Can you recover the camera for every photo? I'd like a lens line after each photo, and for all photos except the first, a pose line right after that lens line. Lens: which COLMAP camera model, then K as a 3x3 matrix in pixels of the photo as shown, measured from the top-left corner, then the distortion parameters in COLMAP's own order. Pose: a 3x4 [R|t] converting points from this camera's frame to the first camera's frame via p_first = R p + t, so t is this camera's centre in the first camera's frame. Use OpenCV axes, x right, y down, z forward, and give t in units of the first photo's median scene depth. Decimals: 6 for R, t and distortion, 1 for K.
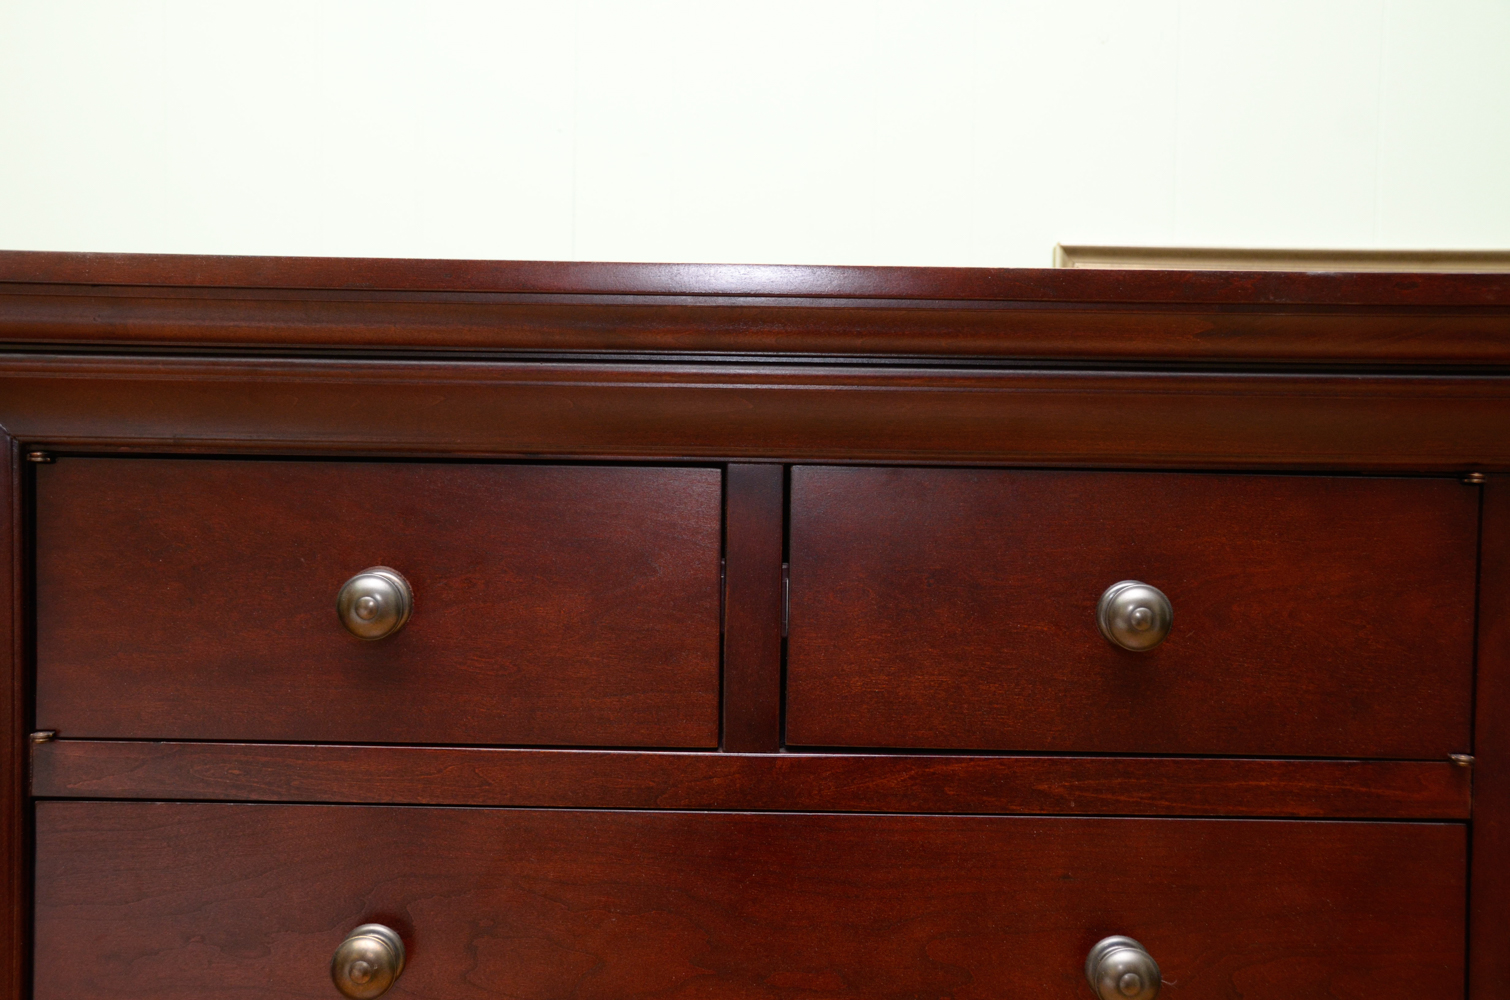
lens RADIAL K [[1757.4, 0, 714.9], [0, 1757.4, 532.2], [0, 0, 1]] dist [-0.003687, 0.055941]
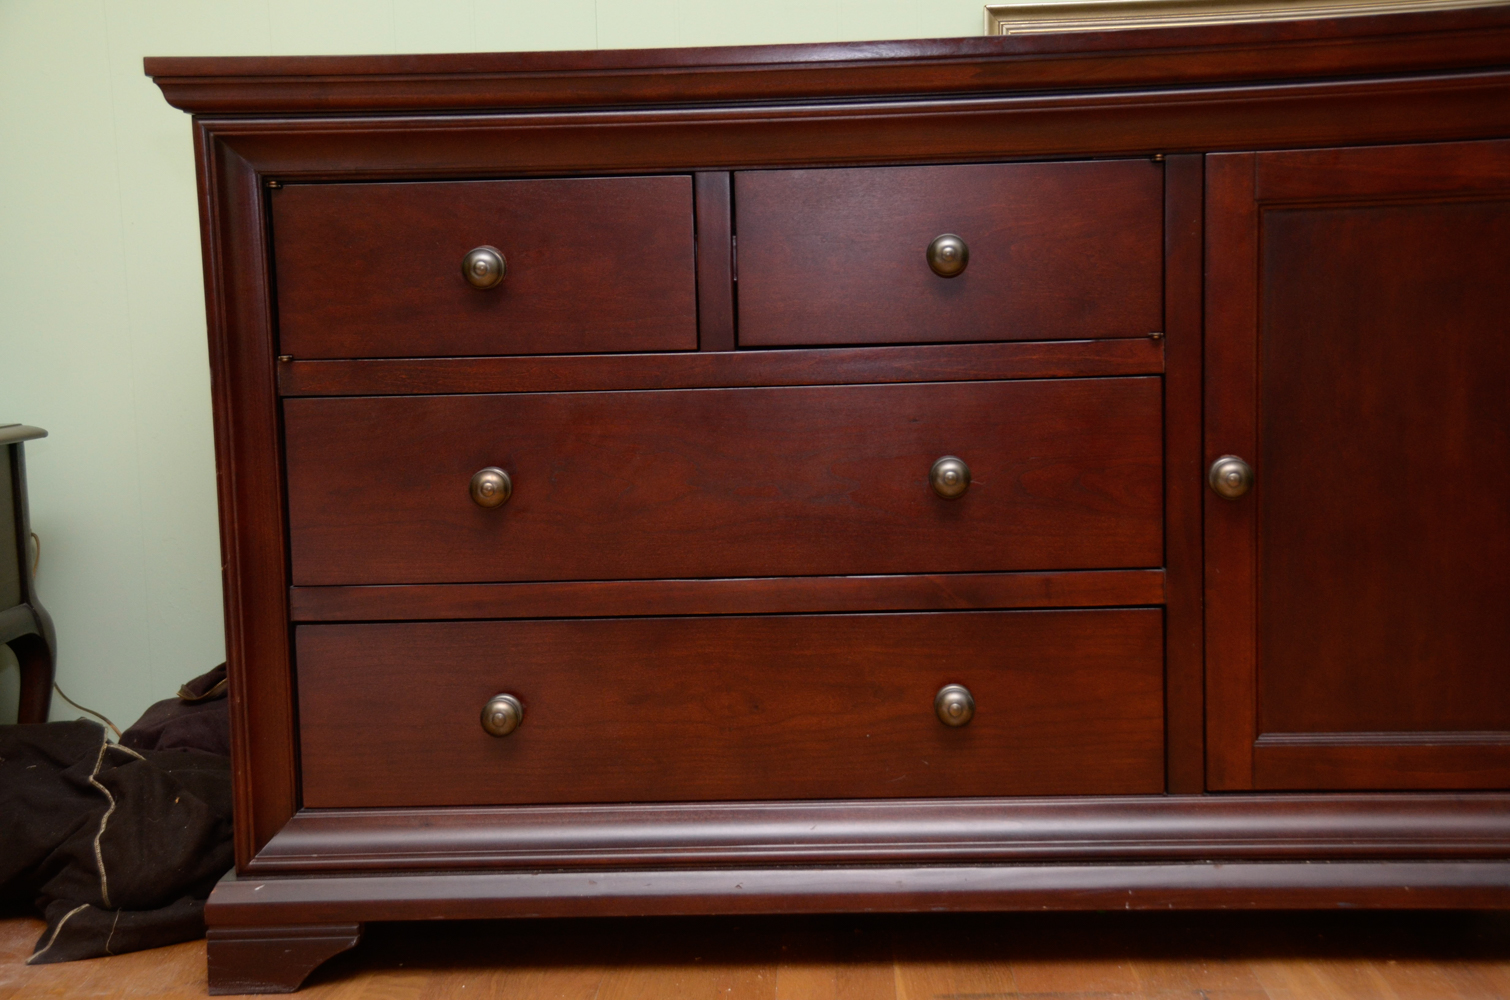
lens RADIAL K [[2271.6, 0, 744.8], [0, 2271.6, 545.7], [0, 0, 1]] dist [0.095324, 0.593954]
pose [[0.998099, -0.037639, -0.048812, 0.141606], [0.041324, 0.996188, 0.076824, 0.143937], [0.045735, -0.078695, 0.995849, -1.110530]]
